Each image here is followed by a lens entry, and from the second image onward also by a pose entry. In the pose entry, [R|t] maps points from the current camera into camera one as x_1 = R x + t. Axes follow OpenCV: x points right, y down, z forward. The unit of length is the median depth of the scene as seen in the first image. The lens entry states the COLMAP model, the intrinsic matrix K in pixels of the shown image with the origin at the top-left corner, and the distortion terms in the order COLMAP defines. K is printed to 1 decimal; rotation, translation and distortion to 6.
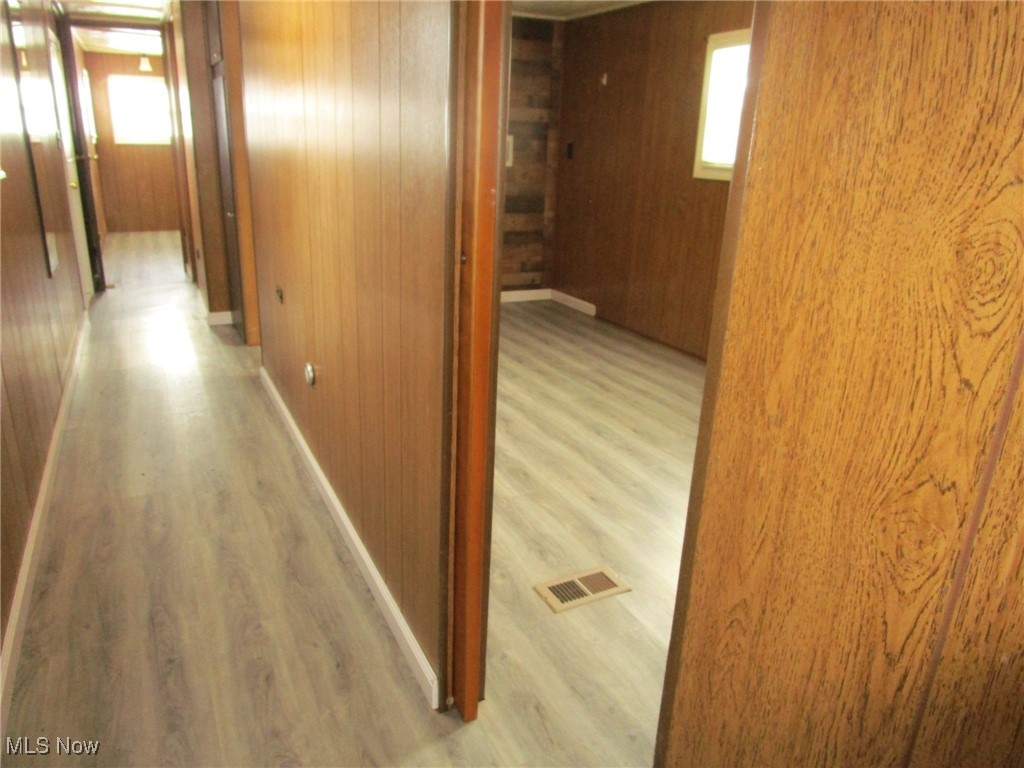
lens RADIAL K [[722.9, 0, 506.7], [0, 722.9, 384.7], [0, 0, 1]] dist [-0.036400, 0.011628]
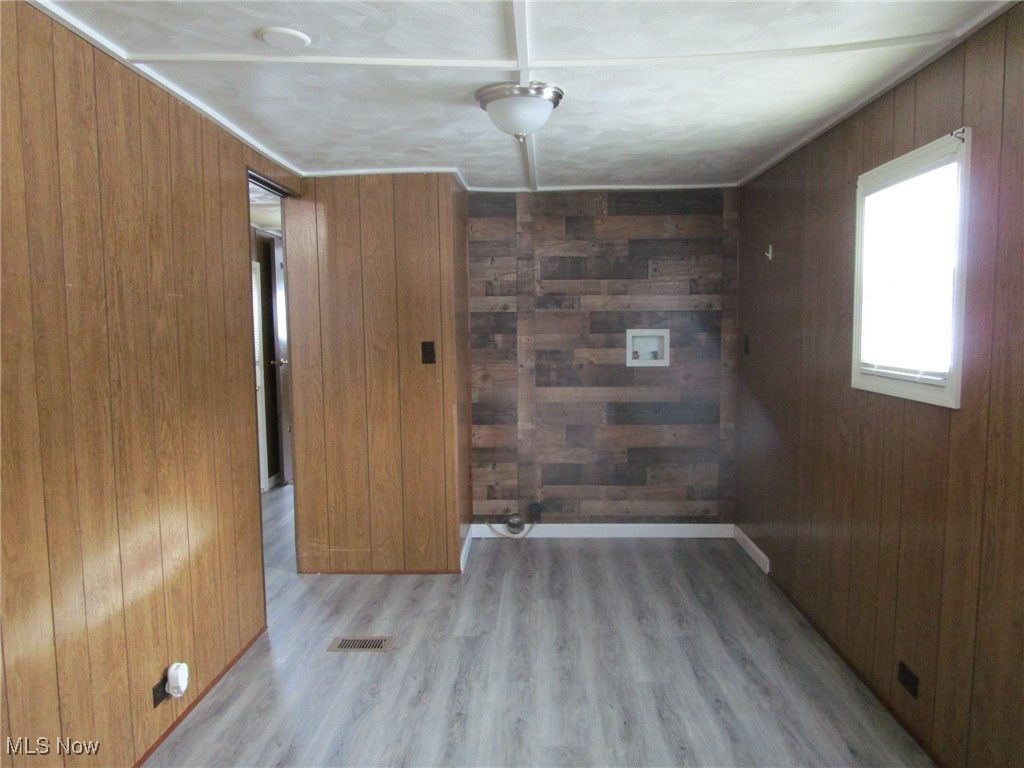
lens RADIAL K [[722.9, 0, 506.7], [0, 722.9, 384.7], [0, 0, 1]] dist [-0.036400, 0.011628]
pose [[0.873327, -0.002271, -0.487128, 0.282270], [-0.115432, 0.970544, -0.211472, -0.114786], [0.473259, 0.240915, 0.847340, 0.301806]]
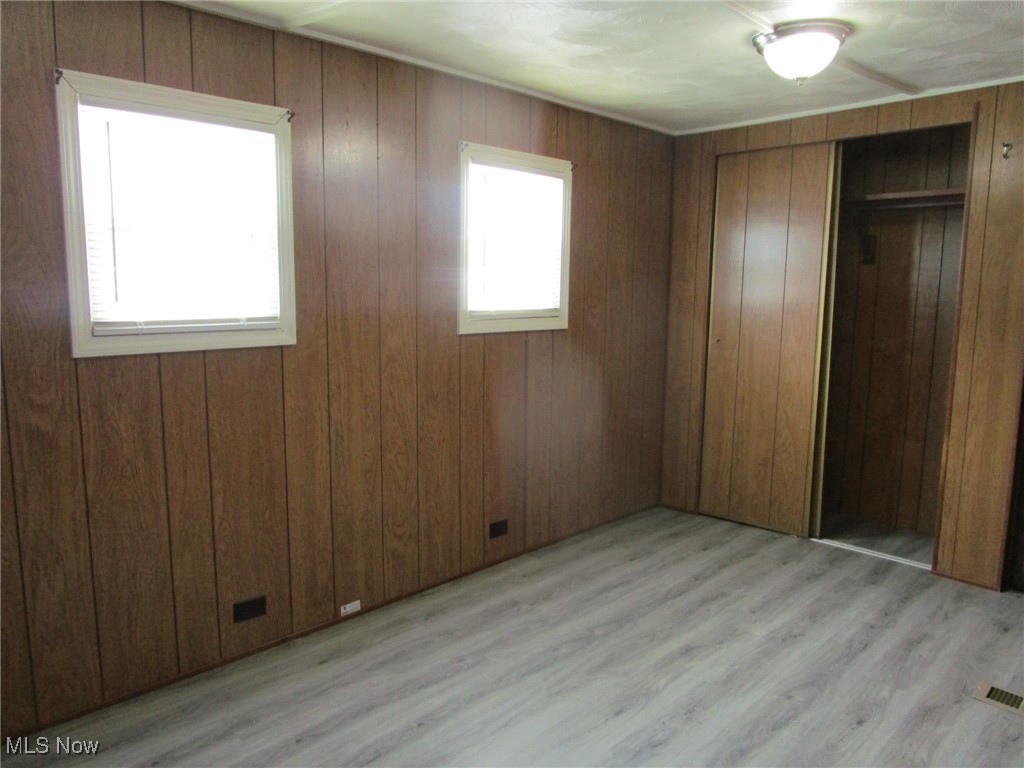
lens RADIAL K [[722.9, 0, 506.7], [0, 722.9, 384.7], [0, 0, 1]] dist [-0.036400, 0.011628]
pose [[-0.310961, -0.170962, 0.934920, -0.251600], [0.285483, 0.921461, 0.263455, -0.294667], [-0.906533, 0.348828, -0.237732, 0.804898]]
